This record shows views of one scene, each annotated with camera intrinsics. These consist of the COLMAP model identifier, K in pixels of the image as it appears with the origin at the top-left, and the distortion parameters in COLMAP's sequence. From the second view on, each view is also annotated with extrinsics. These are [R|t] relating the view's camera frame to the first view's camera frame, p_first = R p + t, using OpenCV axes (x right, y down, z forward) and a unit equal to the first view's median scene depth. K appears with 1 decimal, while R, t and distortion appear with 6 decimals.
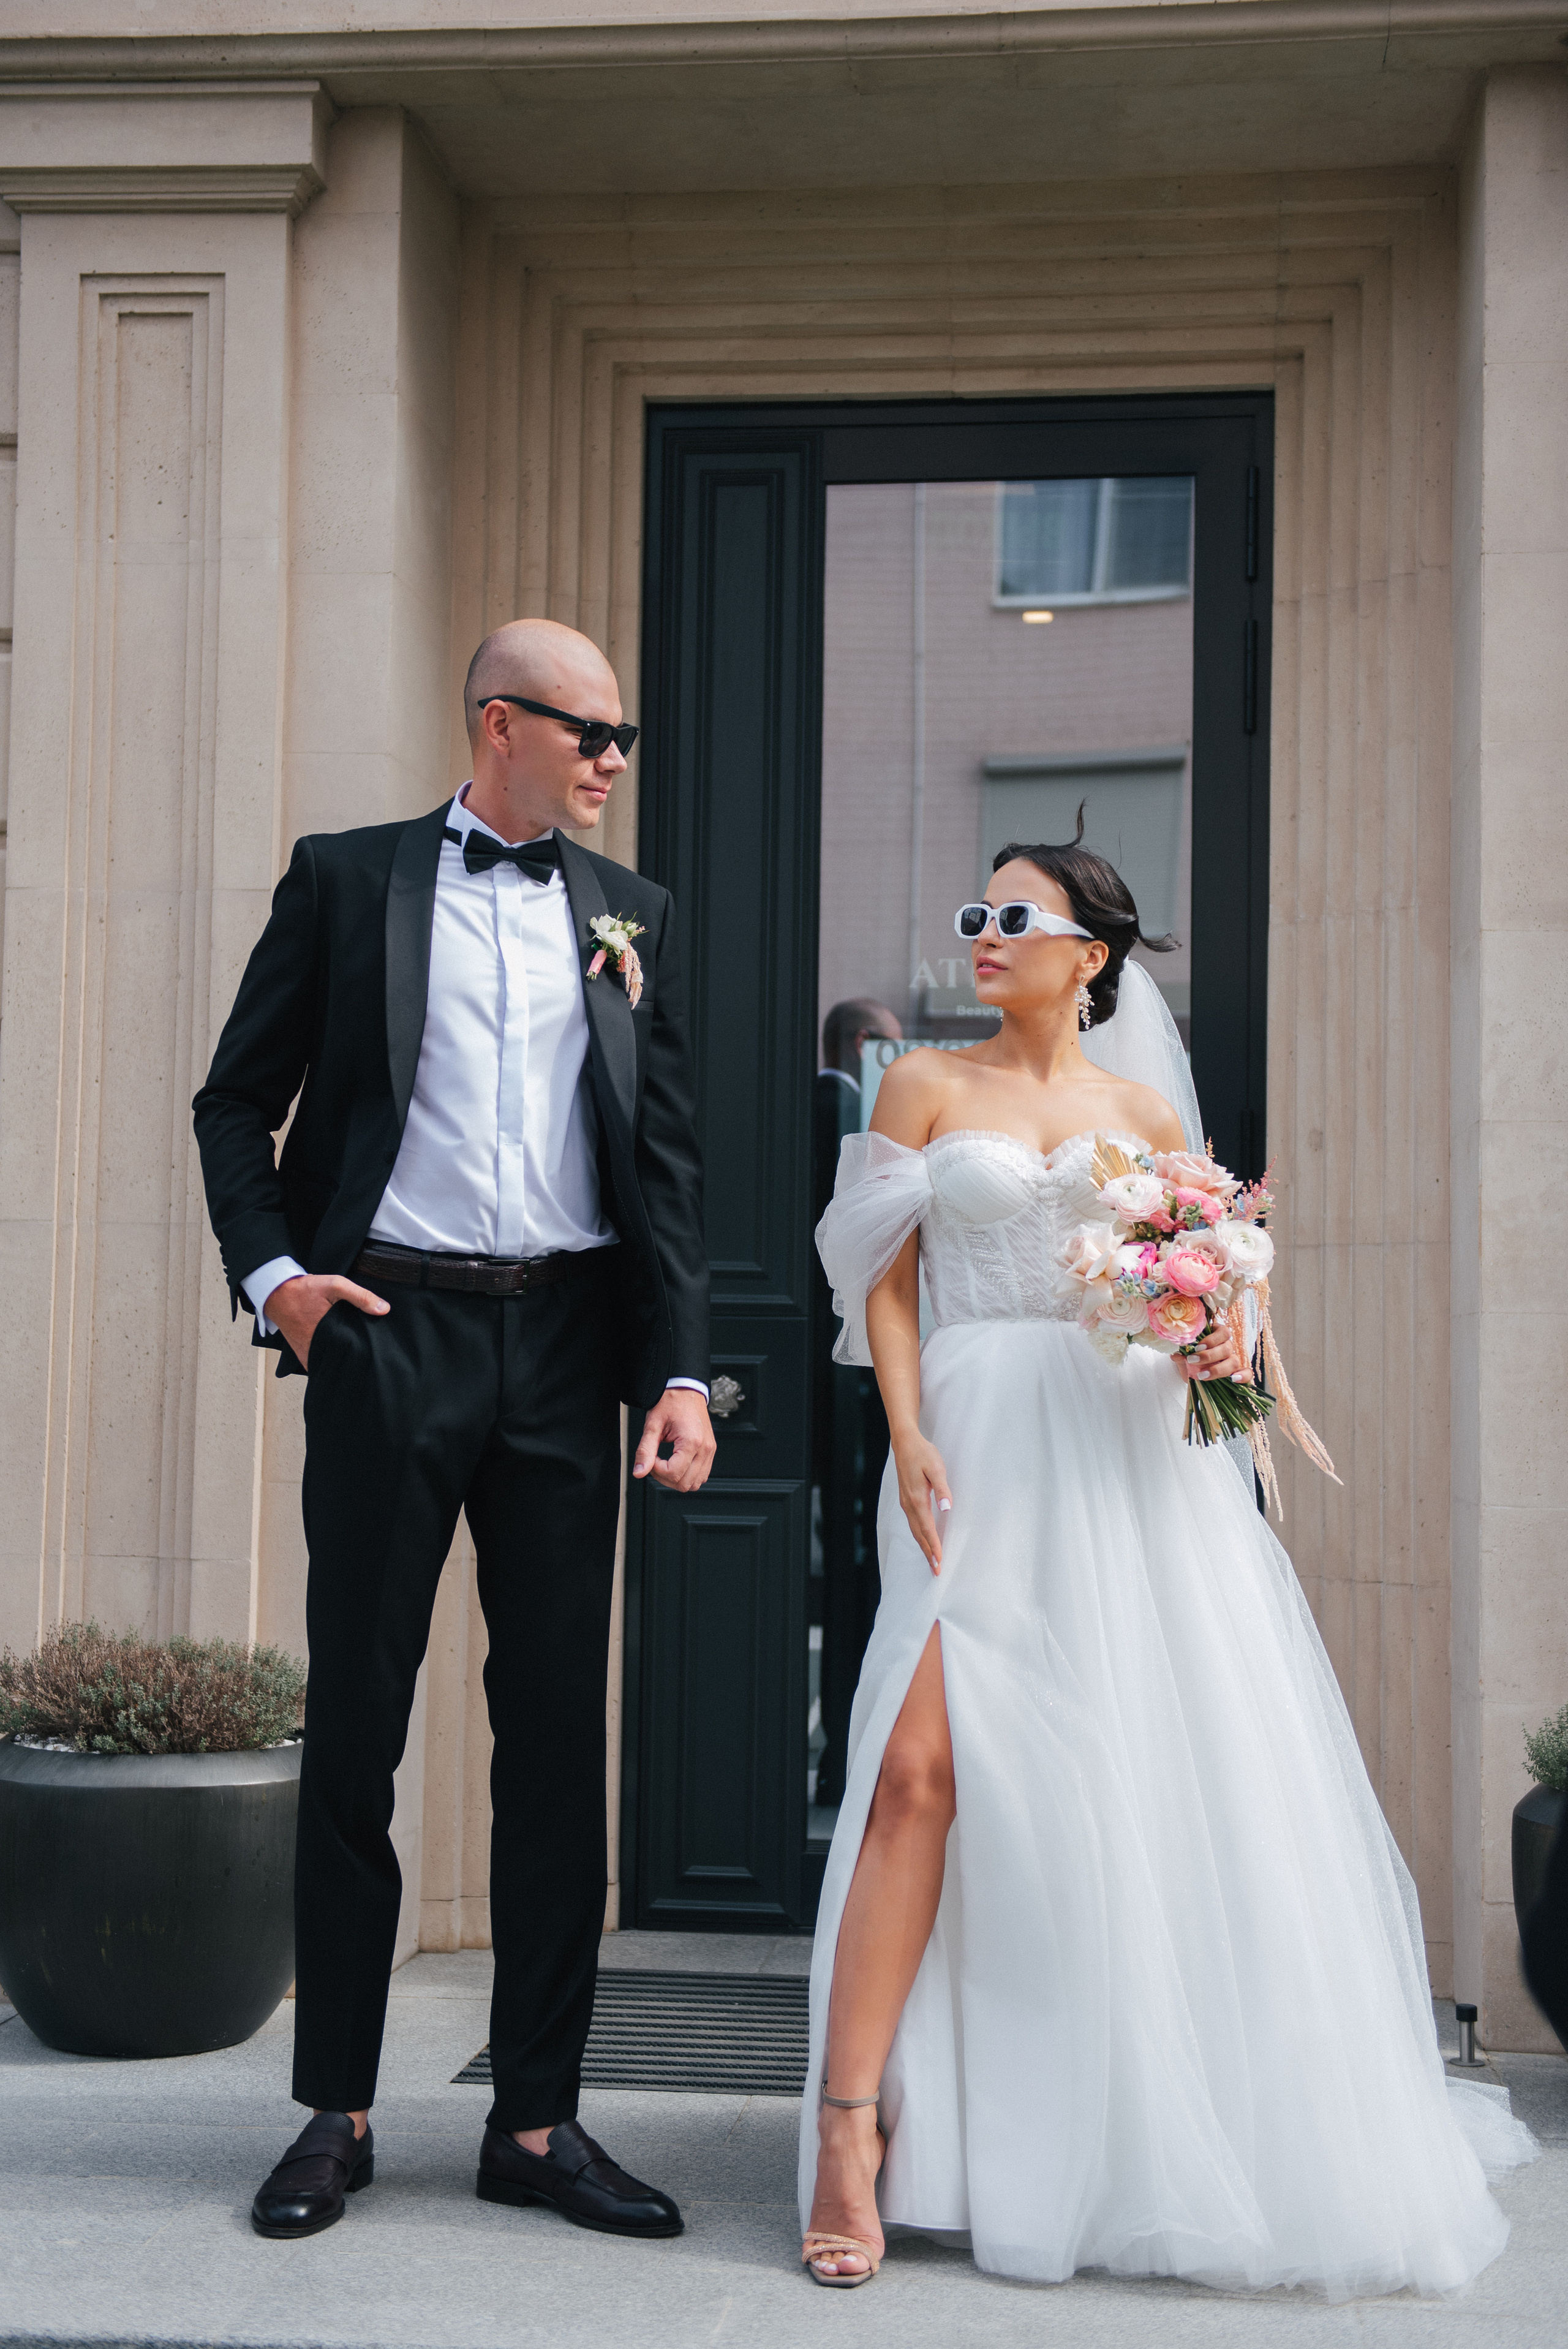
lens RADIAL K [[3248.8, 0, 754.4], [0, 3248.8, 1136.0], [0, 0, 1]] dist [0.131799, 0.000004]
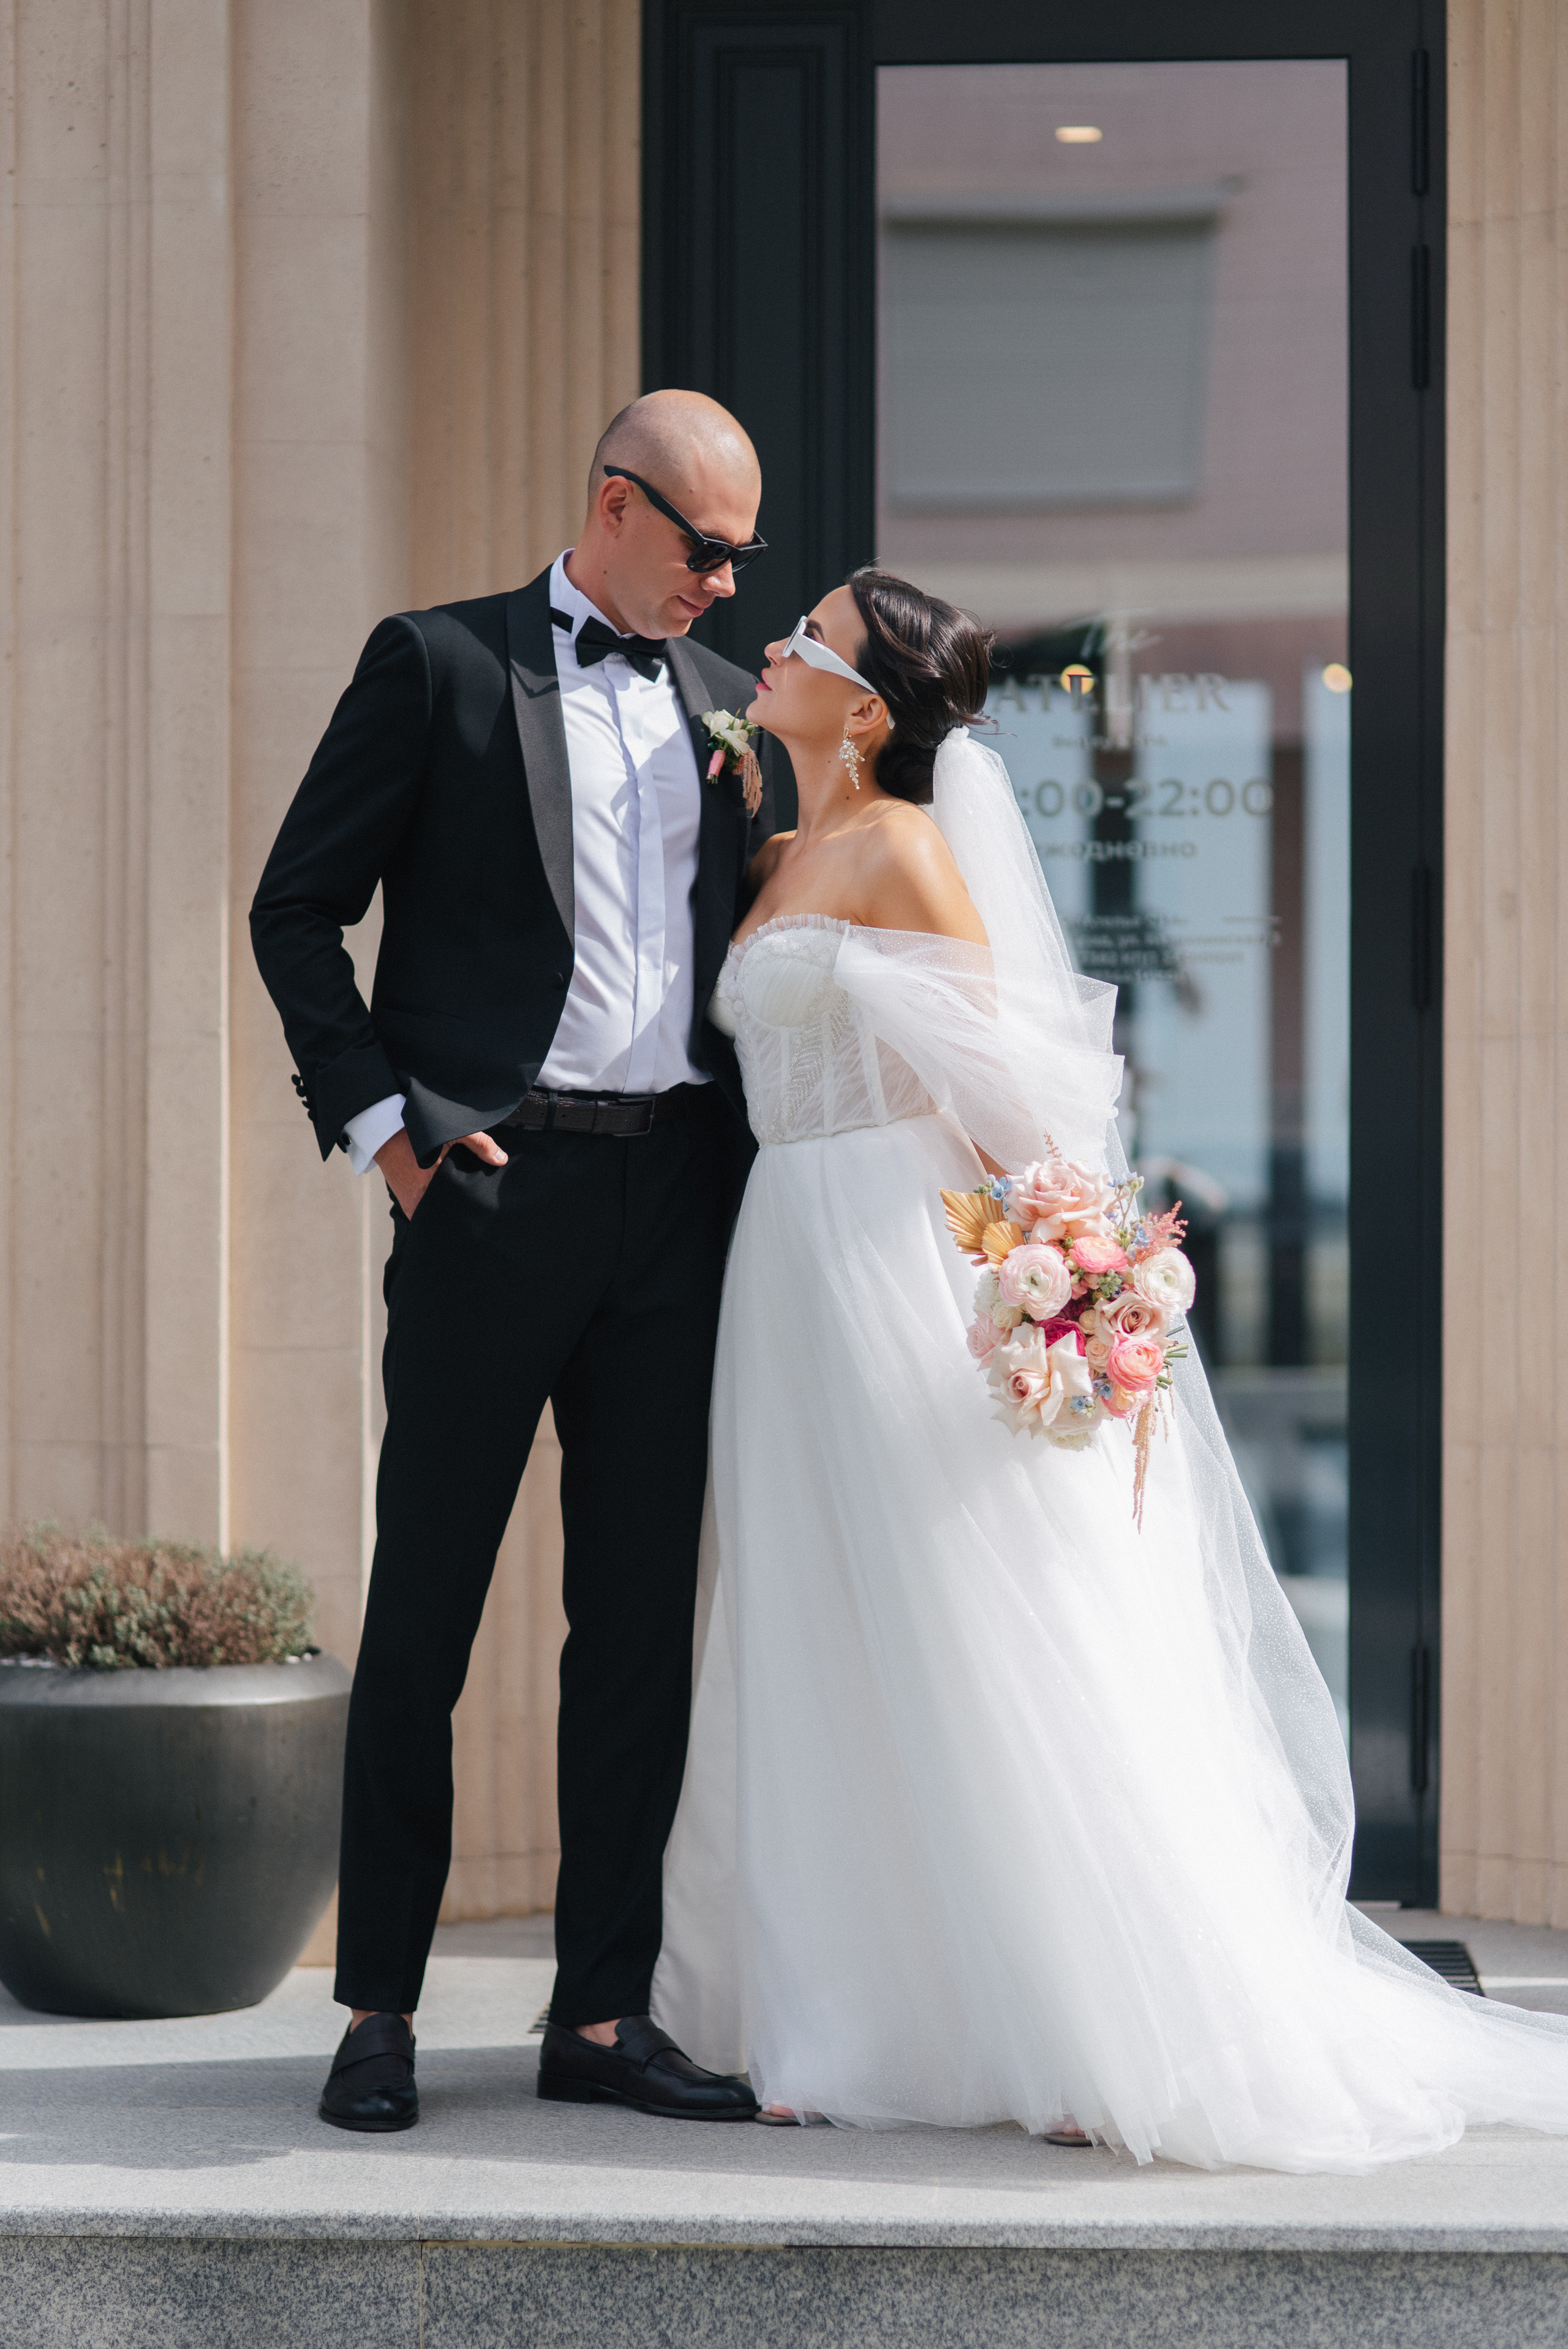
lens RADIAL K [[5557.8, 0, 784.0], [0, 5557.8, 1174.5], [0, 0, 1]] dist [-0.067010, 0.271800]
pose [[0.998080, -0.015802, 0.059887, -0.093439], [0.011675, 0.997572, 0.068650, -0.030170], [-0.060826, -0.067819, 0.995842, -0.371955]]
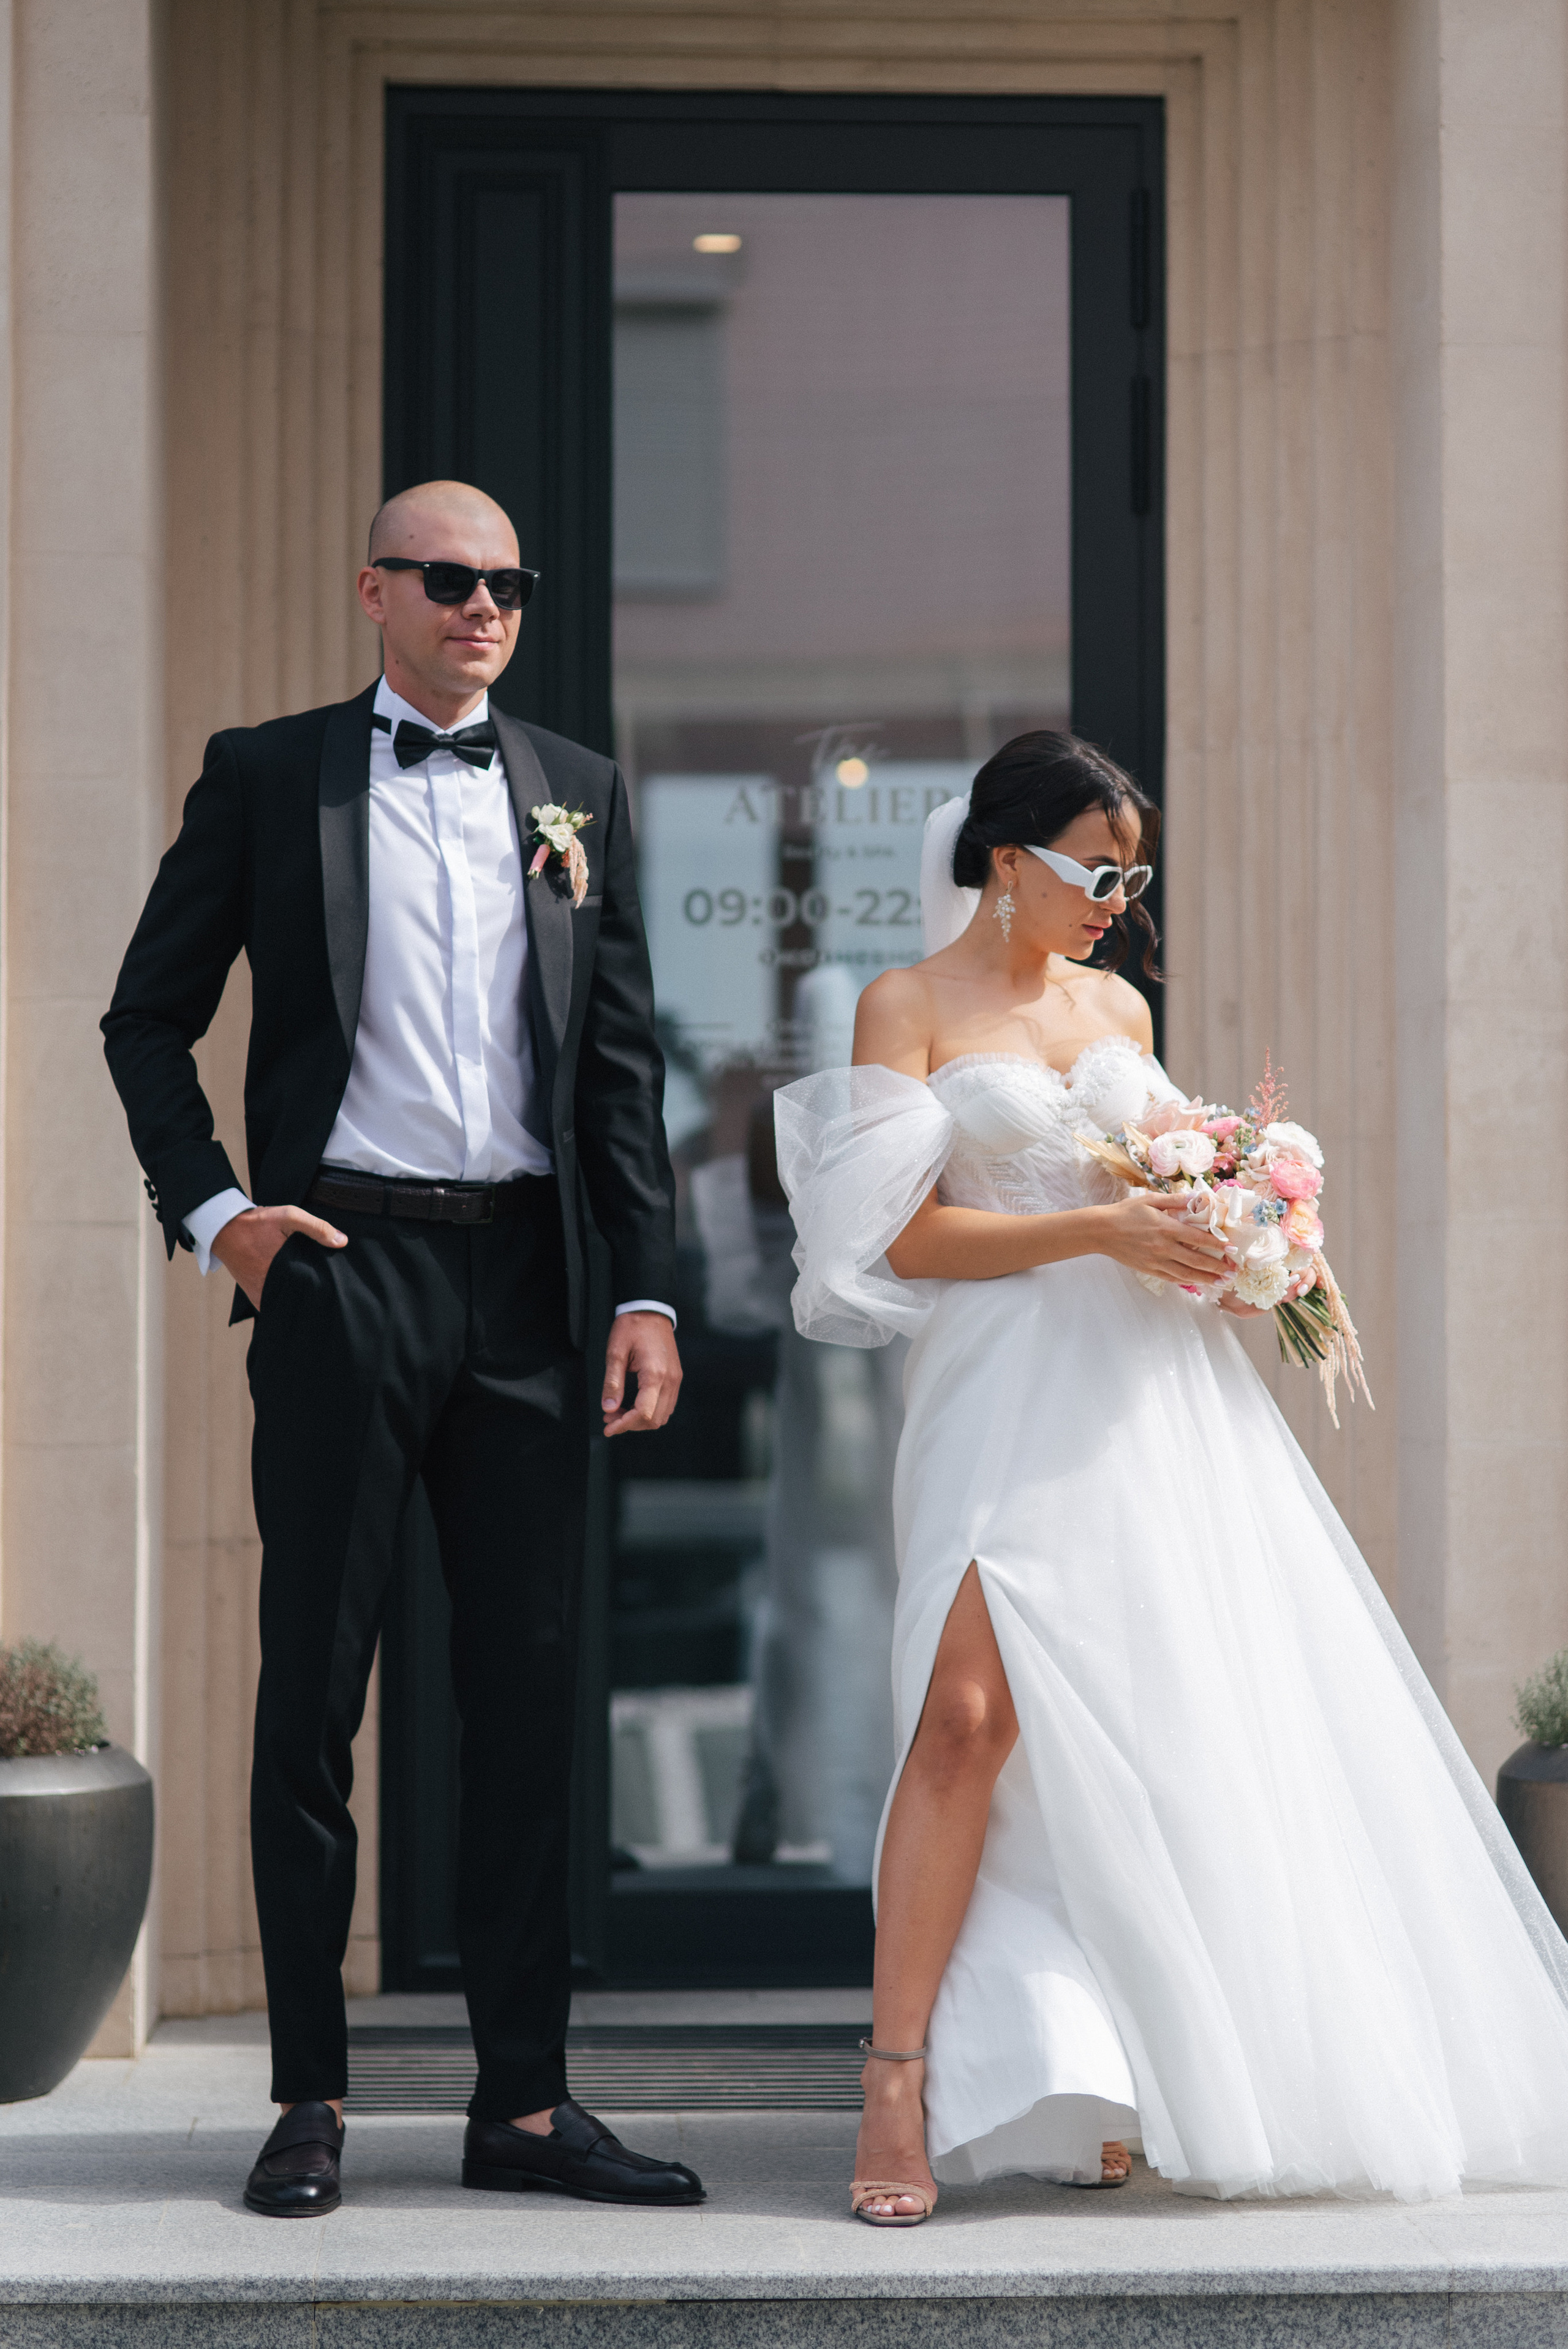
lens RADIAL K [[5814.5, 0, 813.7], [0, 5814.5, 1054.9], [0, 0, 1]] dist [-0.066421, 0.163057]
pose [[0.985389, -0.008329, 0.170115, -0.193664], [0.003222, 0.999536, 0.030276, -0.035456], [-0.170288, -0.029286, 0.984959, -0.460074]]
